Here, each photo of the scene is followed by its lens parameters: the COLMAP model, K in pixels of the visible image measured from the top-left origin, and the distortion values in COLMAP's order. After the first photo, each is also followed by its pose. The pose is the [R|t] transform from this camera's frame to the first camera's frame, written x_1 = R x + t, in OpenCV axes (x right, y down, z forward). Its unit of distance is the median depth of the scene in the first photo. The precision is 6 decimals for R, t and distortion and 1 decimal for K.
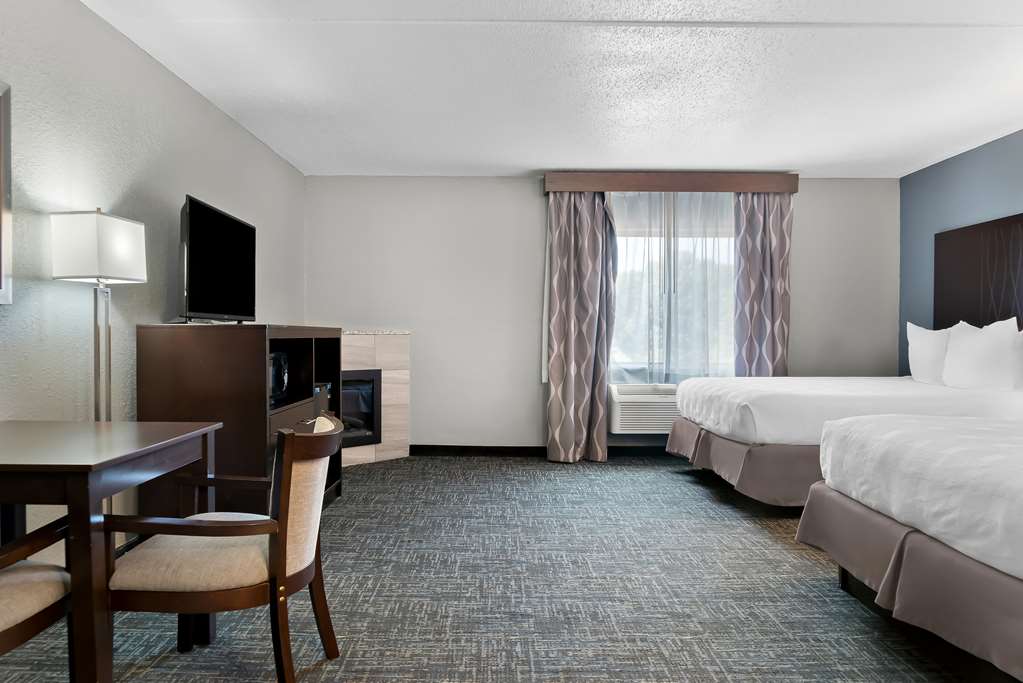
lens RADIAL K [[707.4, 0, 513.4], [0, 707.4, 345.0], [0, 0, 1]] dist [-0.008024, -0.009300]
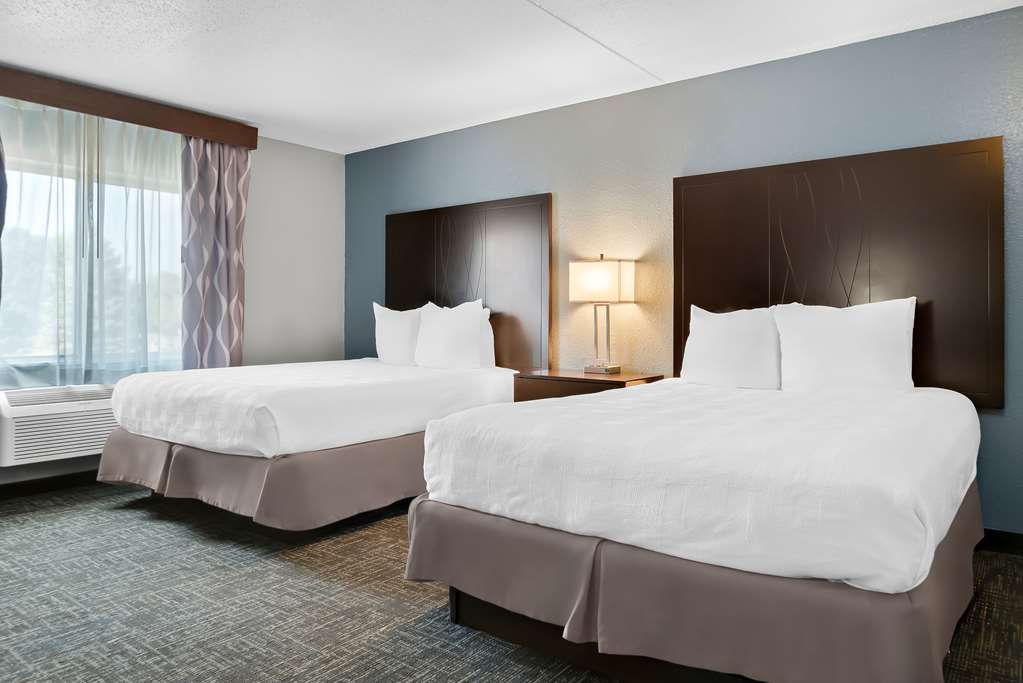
lens RADIAL K [[707.4, 0, 535.3], [0, 707.4, 315.6], [0, 0, 1]] dist [-0.008024, -0.009300]
pose [[0.617519, 0.000358, 0.786556, -0.065687], [0.013334, 0.999851, -0.010924, -0.000937], [-0.786443, 0.017234, 0.617422, 0.220675]]
